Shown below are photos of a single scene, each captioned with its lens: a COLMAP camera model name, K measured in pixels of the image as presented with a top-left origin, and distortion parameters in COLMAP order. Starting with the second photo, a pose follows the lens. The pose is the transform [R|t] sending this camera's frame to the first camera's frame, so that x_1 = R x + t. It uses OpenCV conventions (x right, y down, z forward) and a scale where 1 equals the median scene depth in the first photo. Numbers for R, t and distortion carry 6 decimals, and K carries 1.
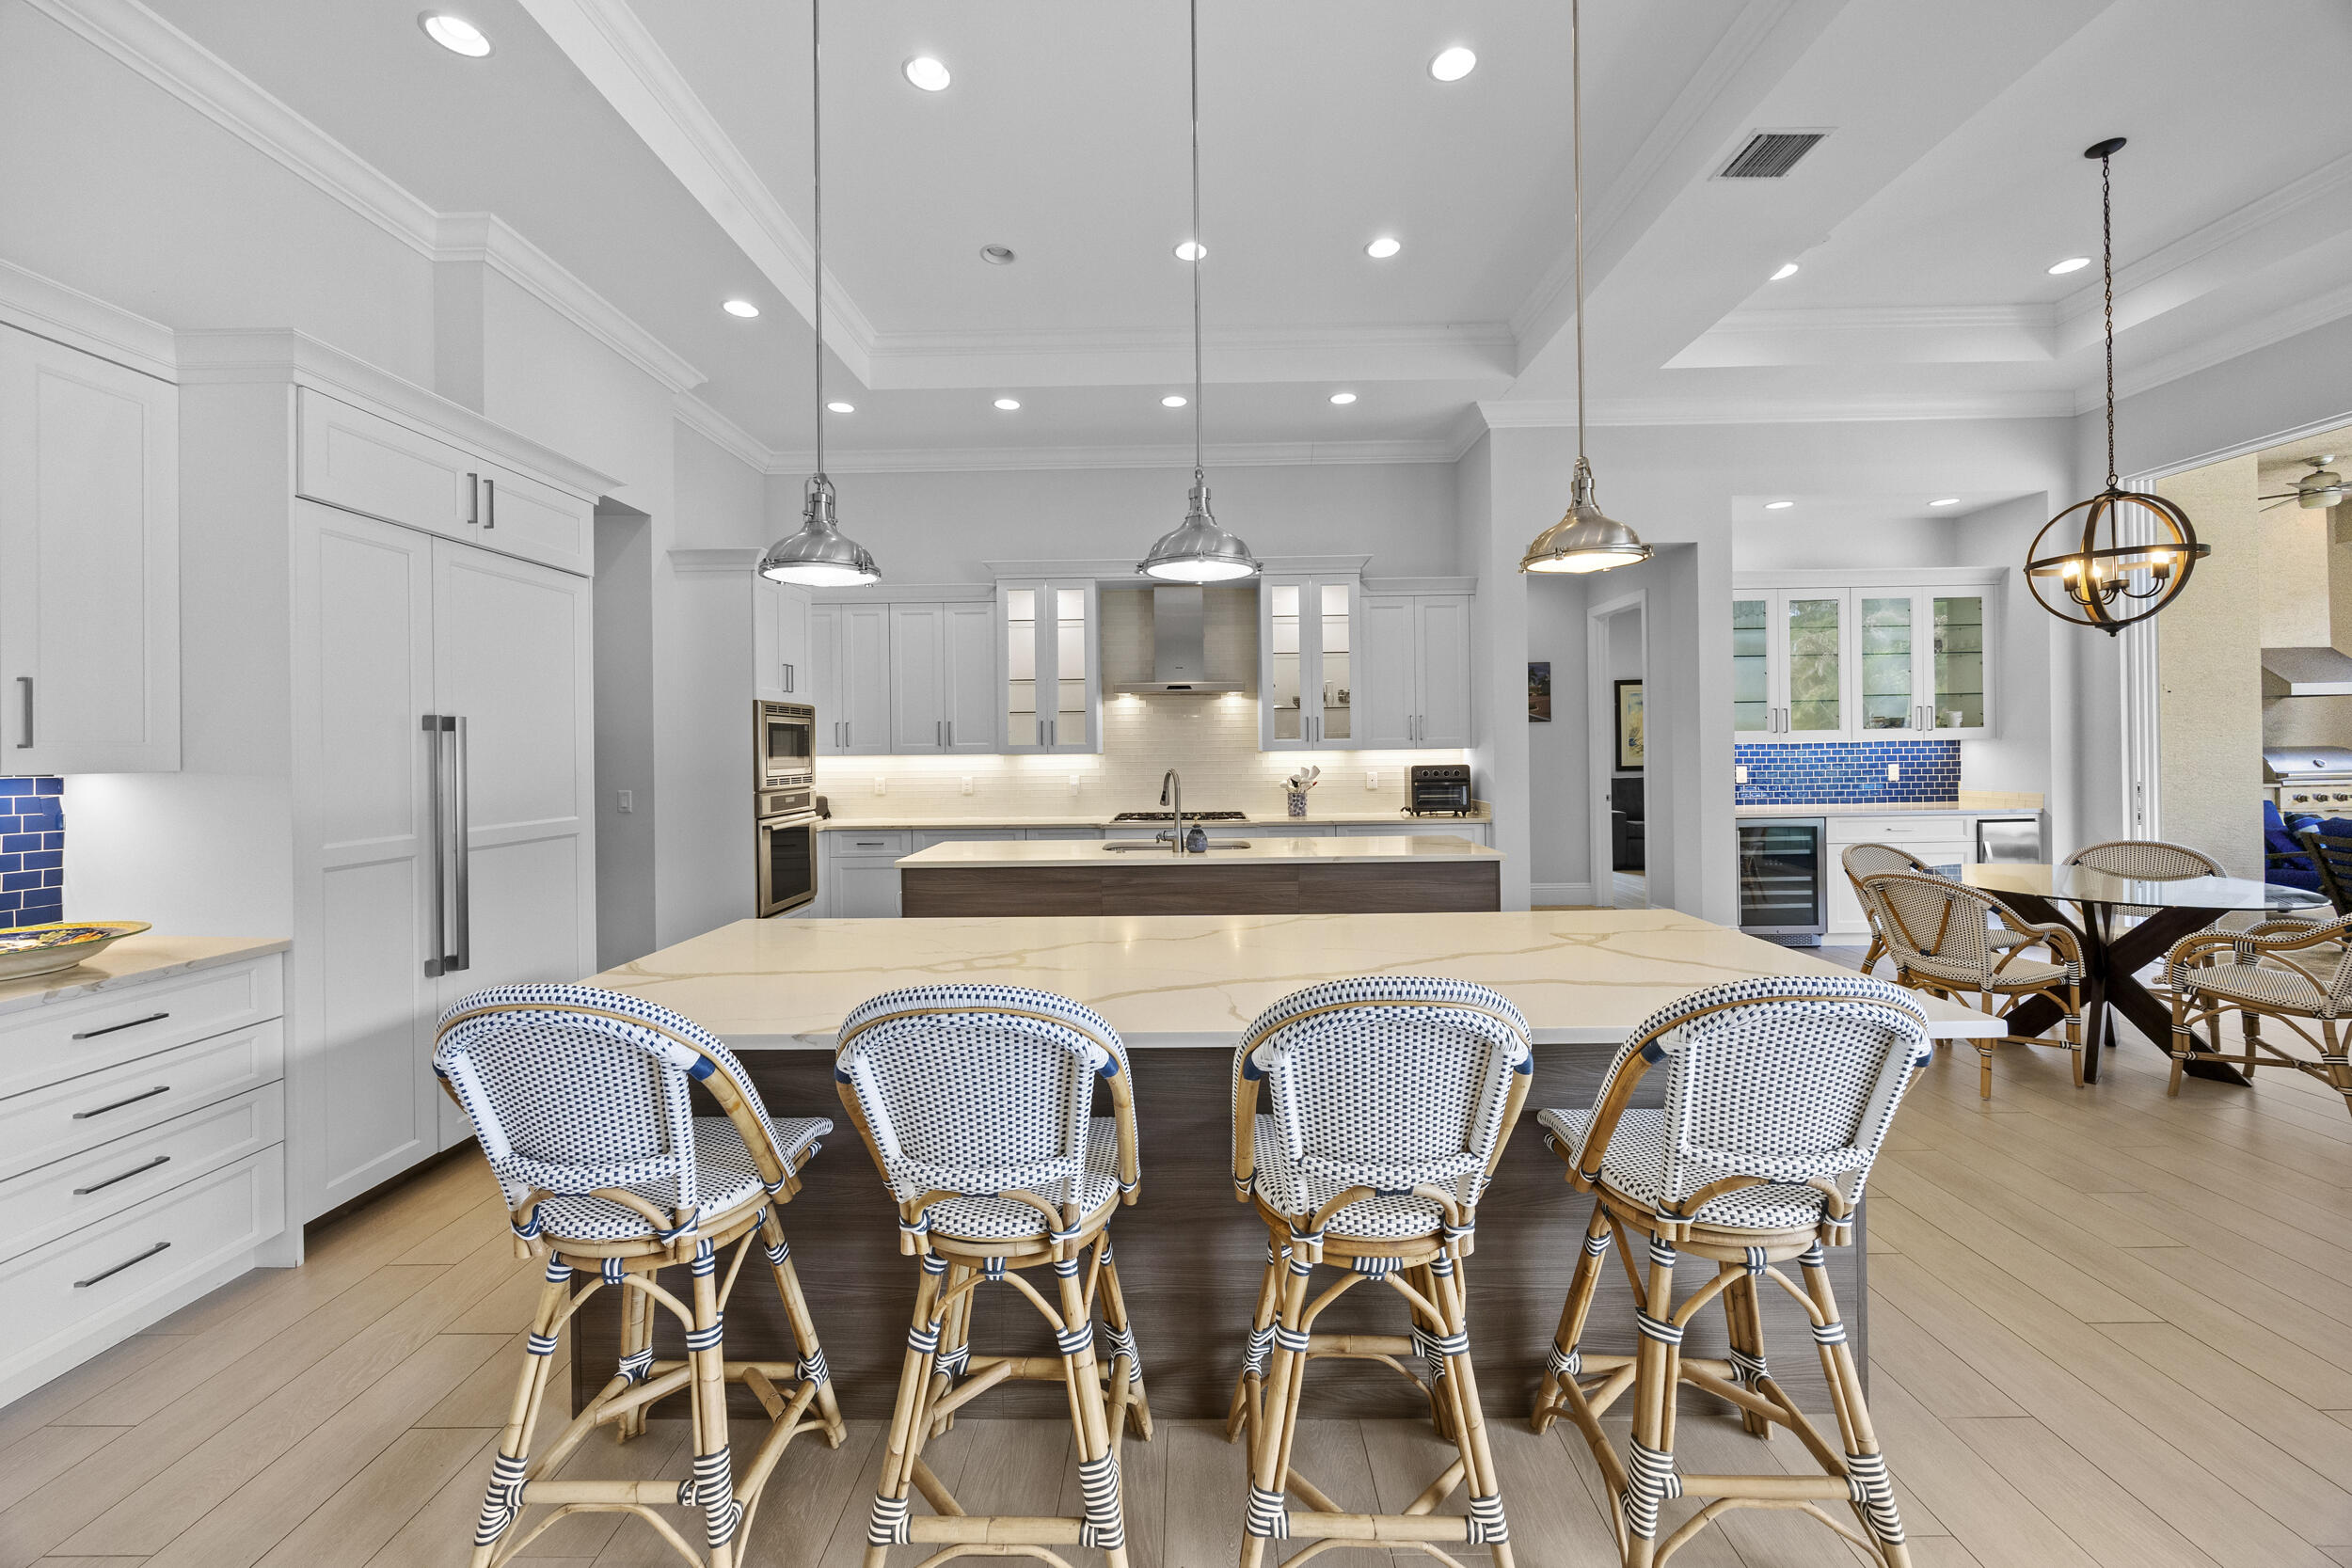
lens RADIAL K [[900.0, 0, 1180.6], [0, 900.0, 749.2], [0, 0, 1]] dist [-0.004954, 0.000349]
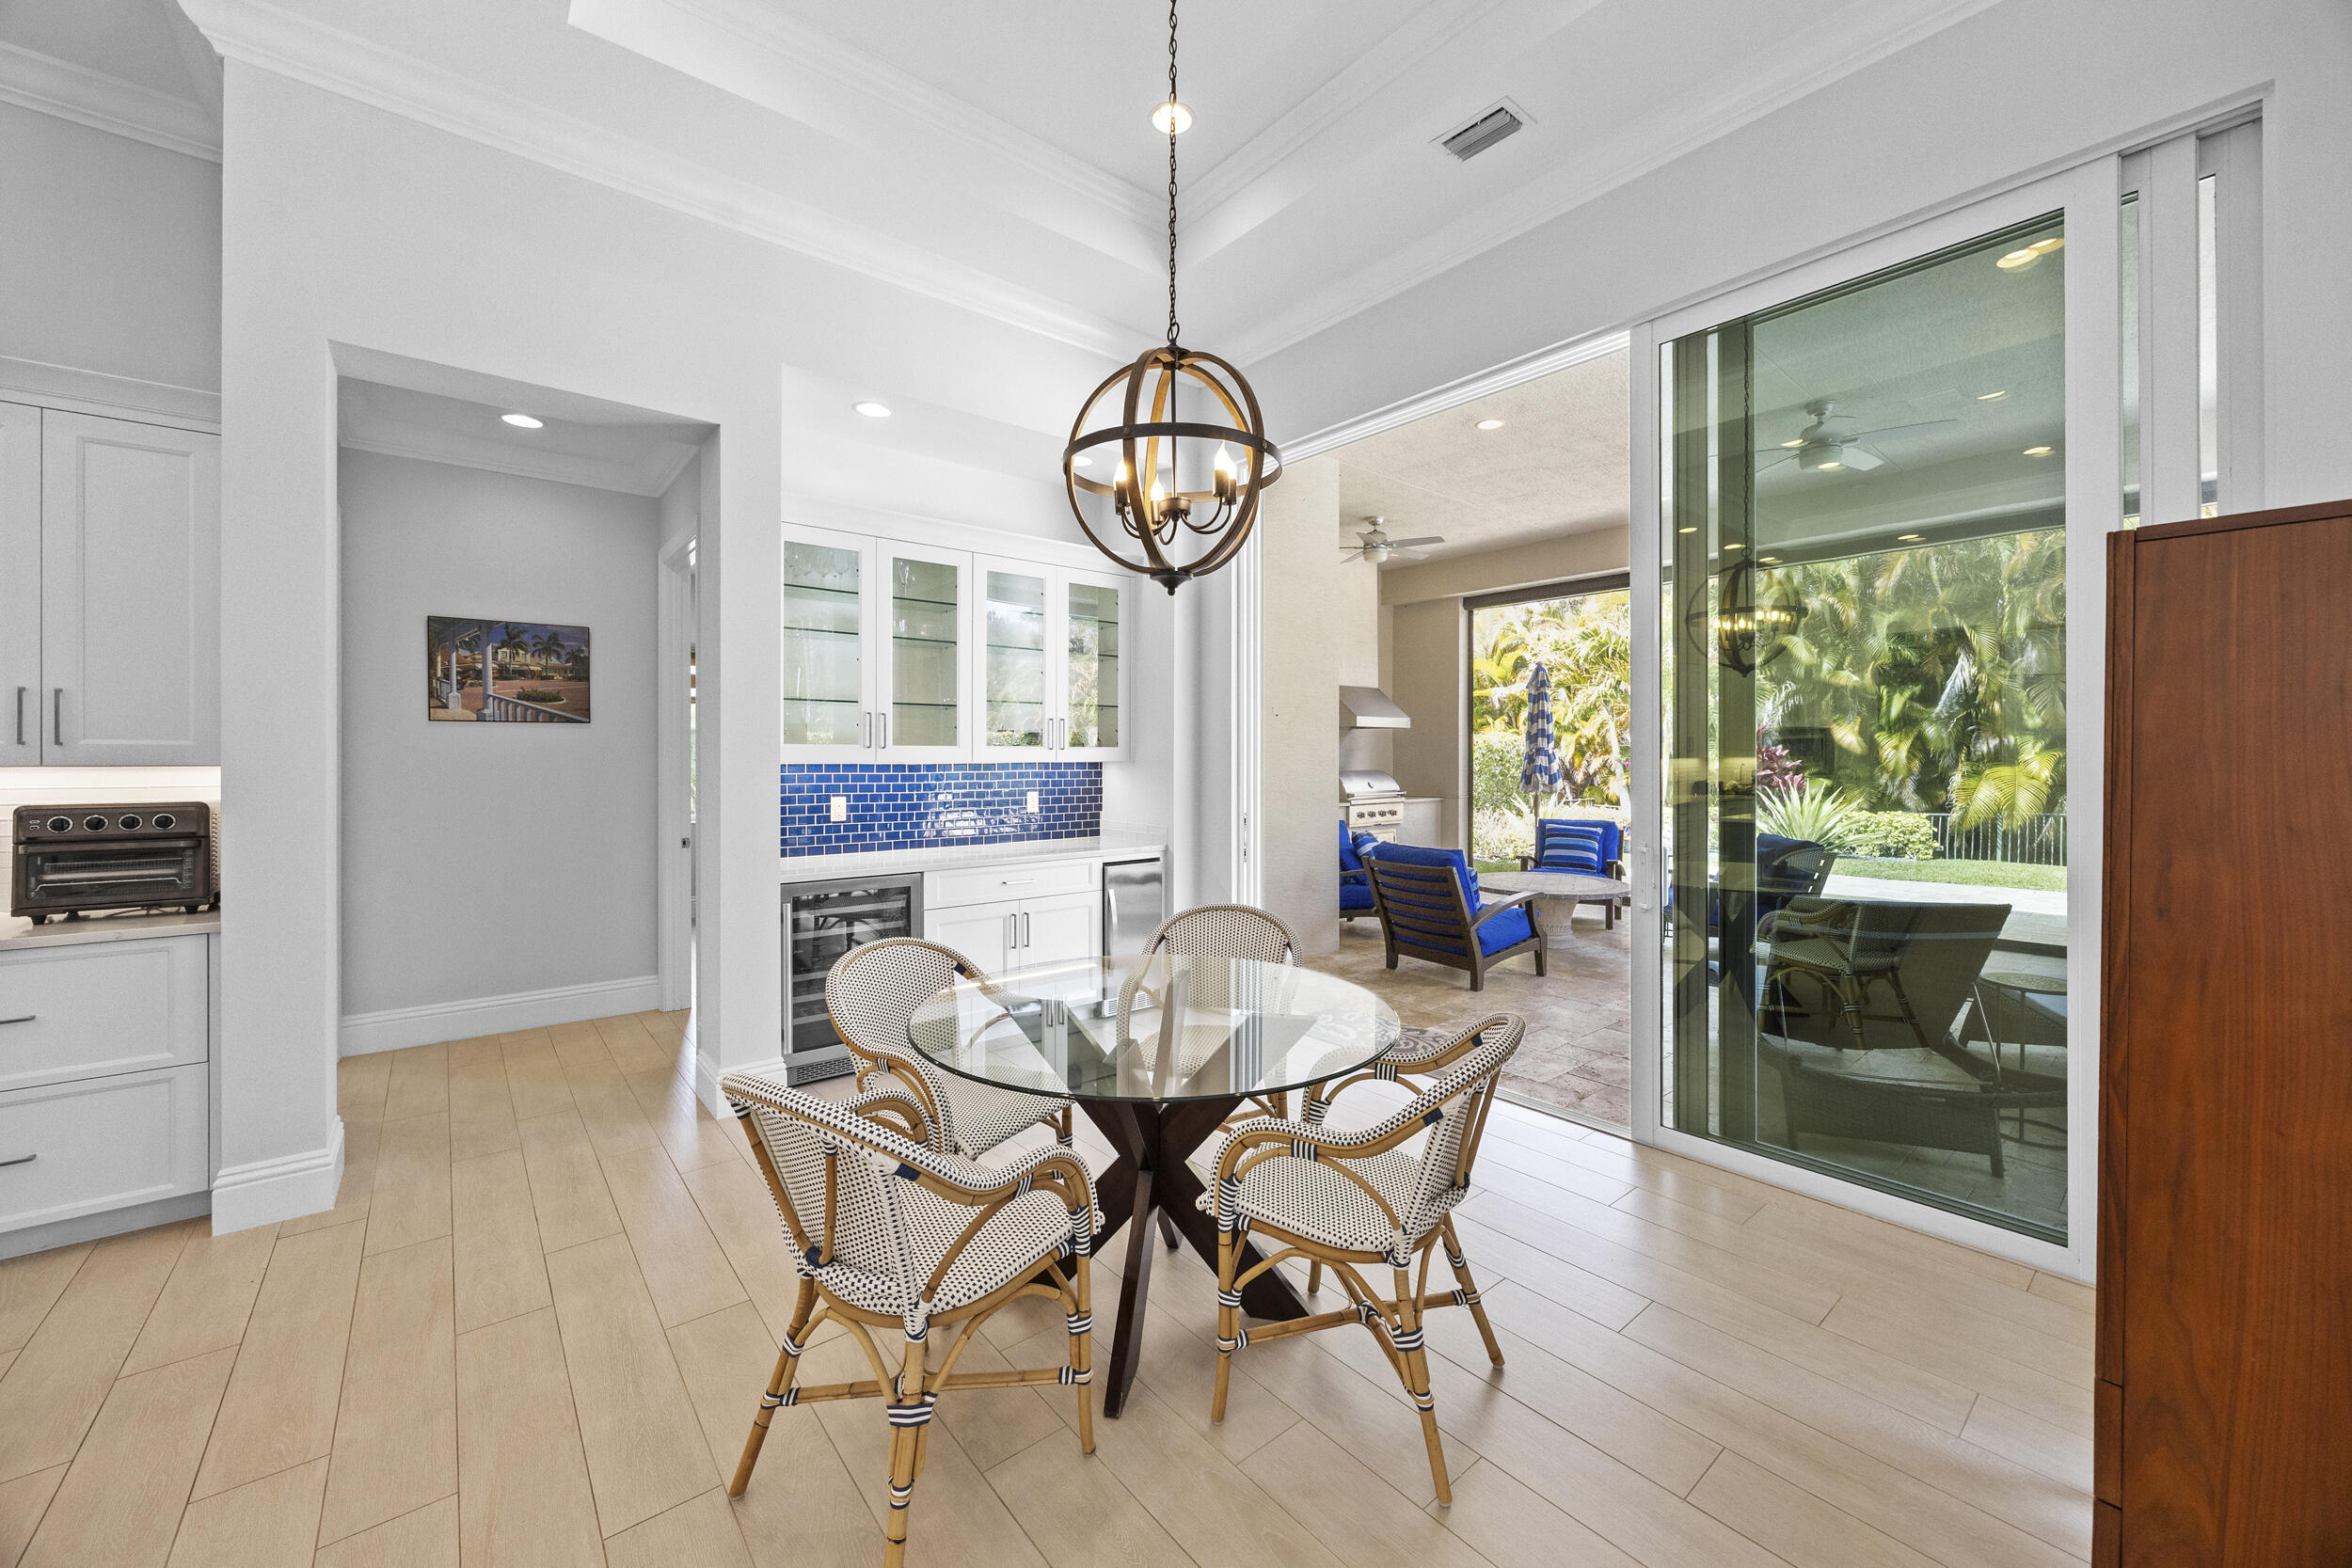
lens RADIAL K [[900.0, 0, 1174.3], [0, 900.0, 759.1], [0, 0, 1]] dist [-0.004954, 0.000349]
pose [[0.767573, 0.015187, 0.640781, 0.406268], [-0.011157, 0.999884, -0.010334, -0.005821], [-0.640864, 0.000783, 0.767654, 0.331065]]
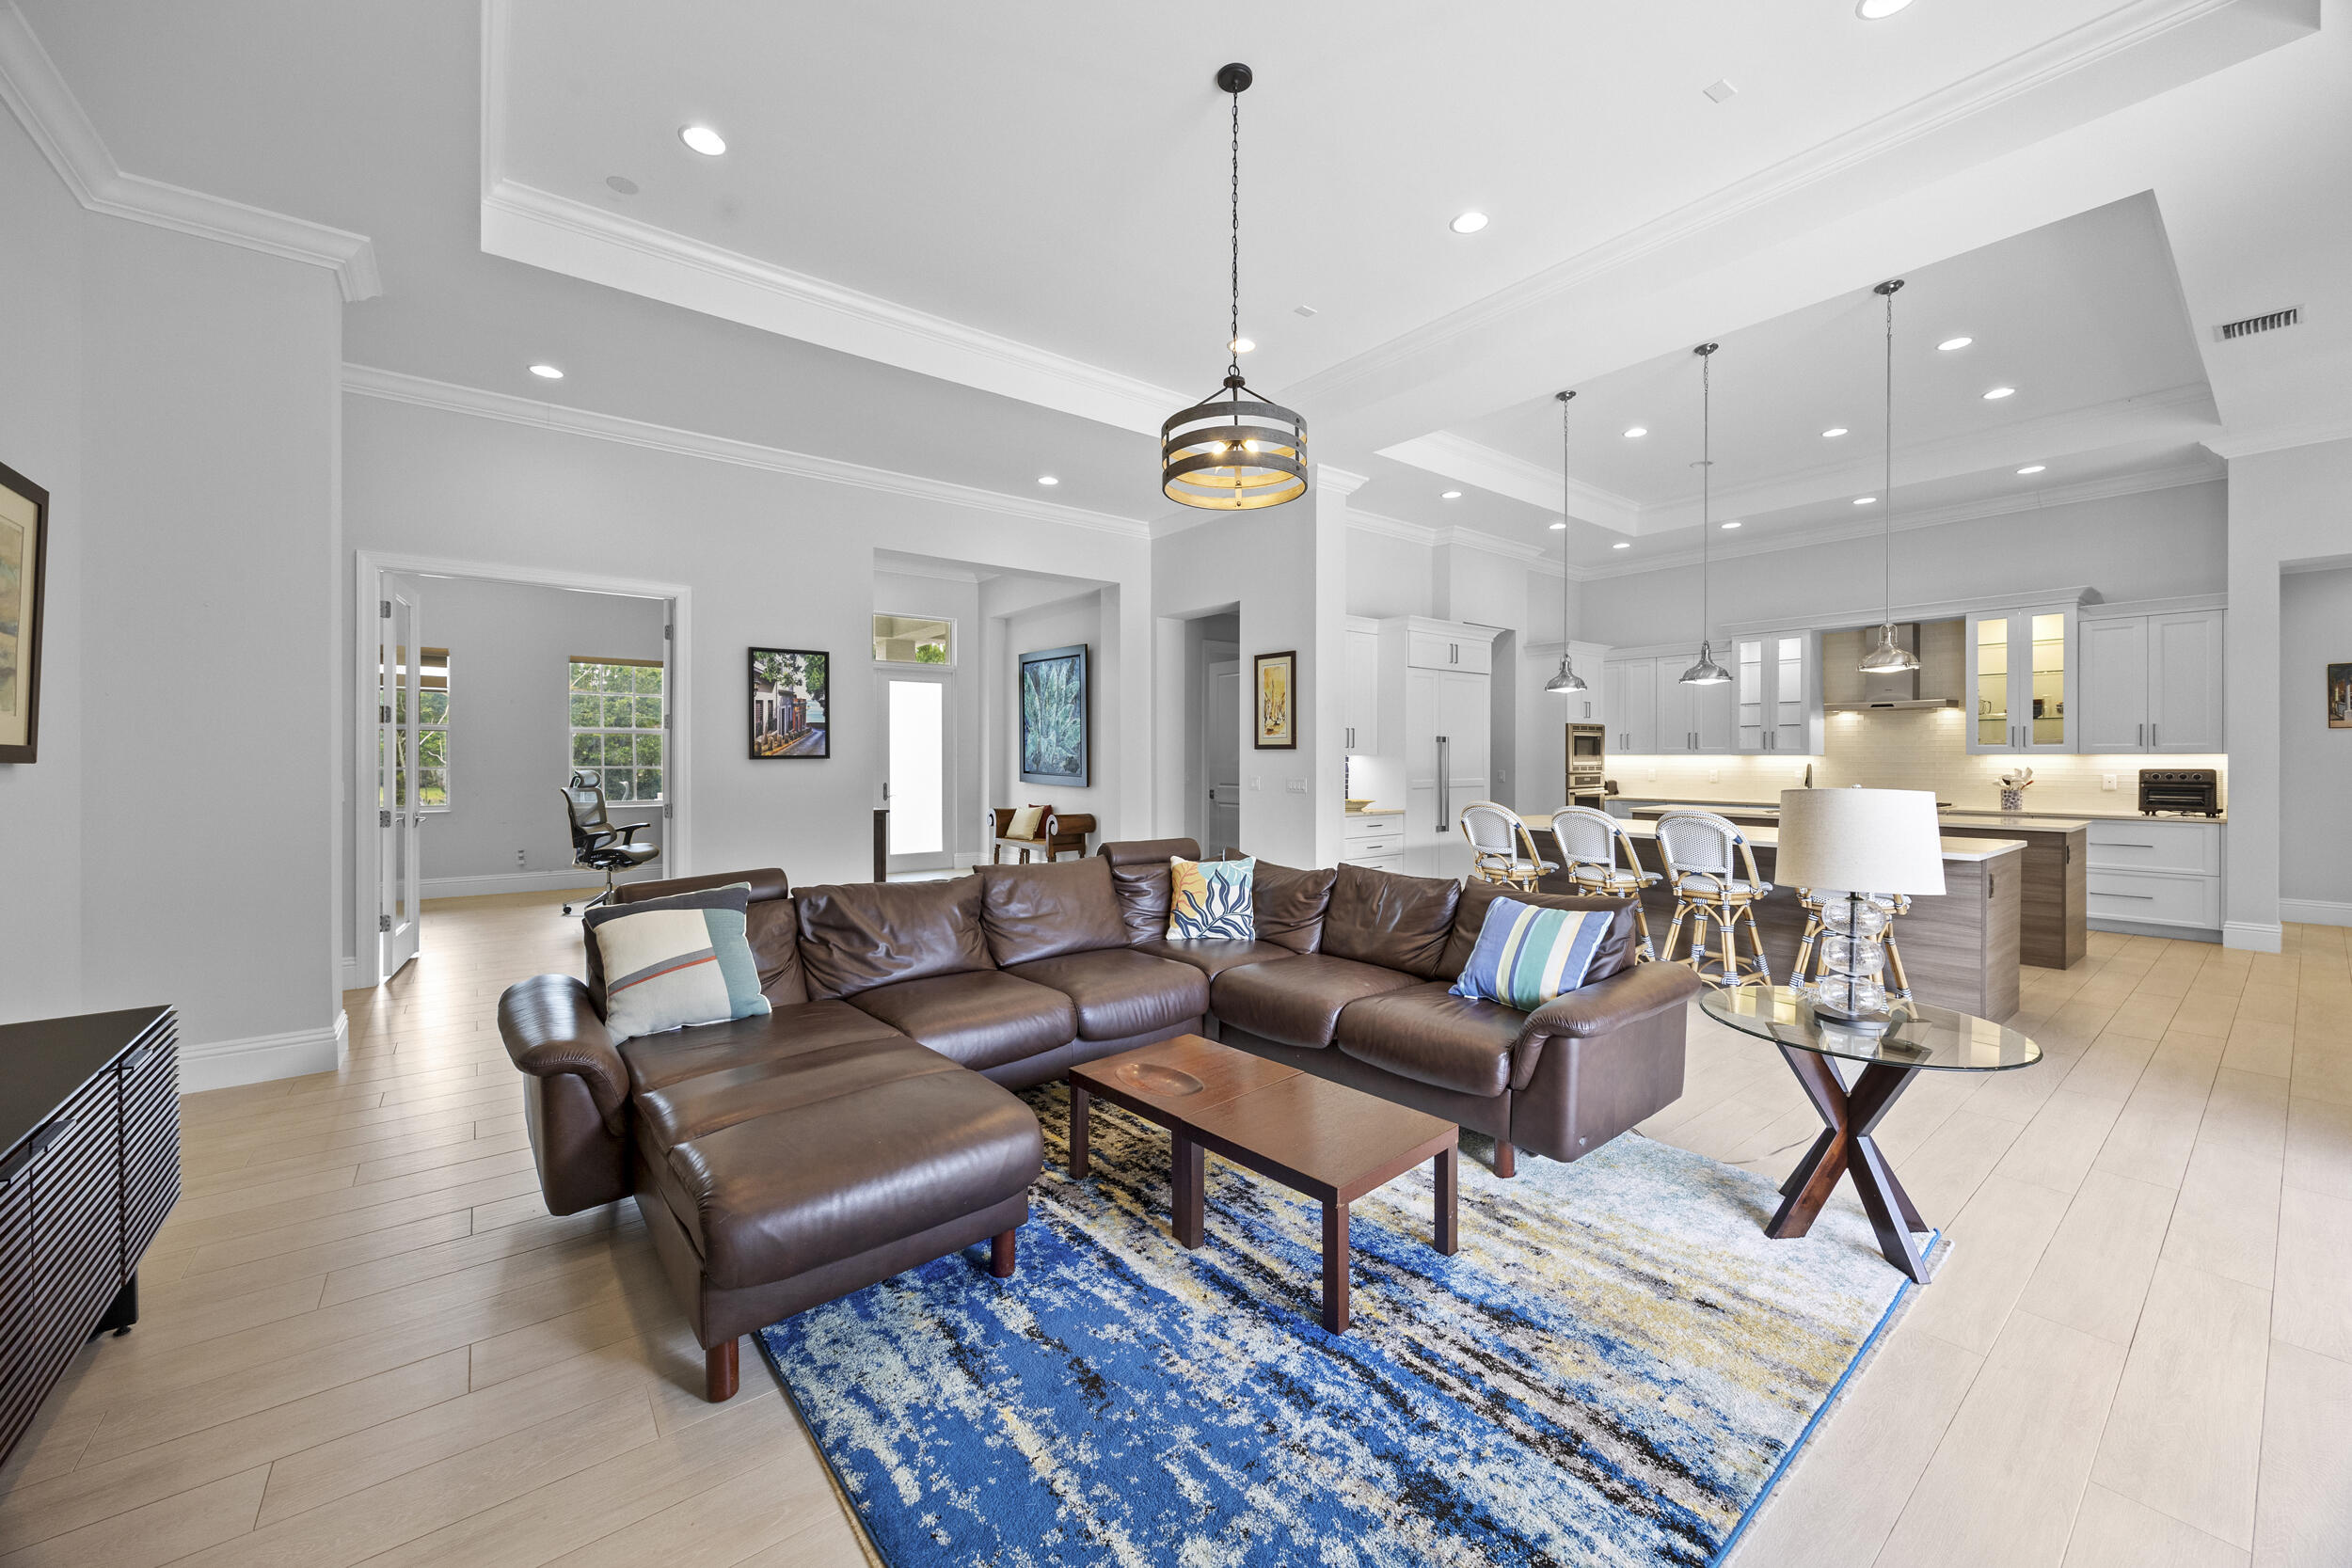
lens RADIAL K [[900.0, 0, 1176.8], [0, 900.0, 763.0], [0, 0, 1]] dist [-0.004954, 0.000349]
pose [[0.624240, 0.017406, -0.781039, 0.380145], [-0.006974, 0.999836, 0.016708, 0.000540], [0.781201, -0.004982, 0.624259, -0.626563]]
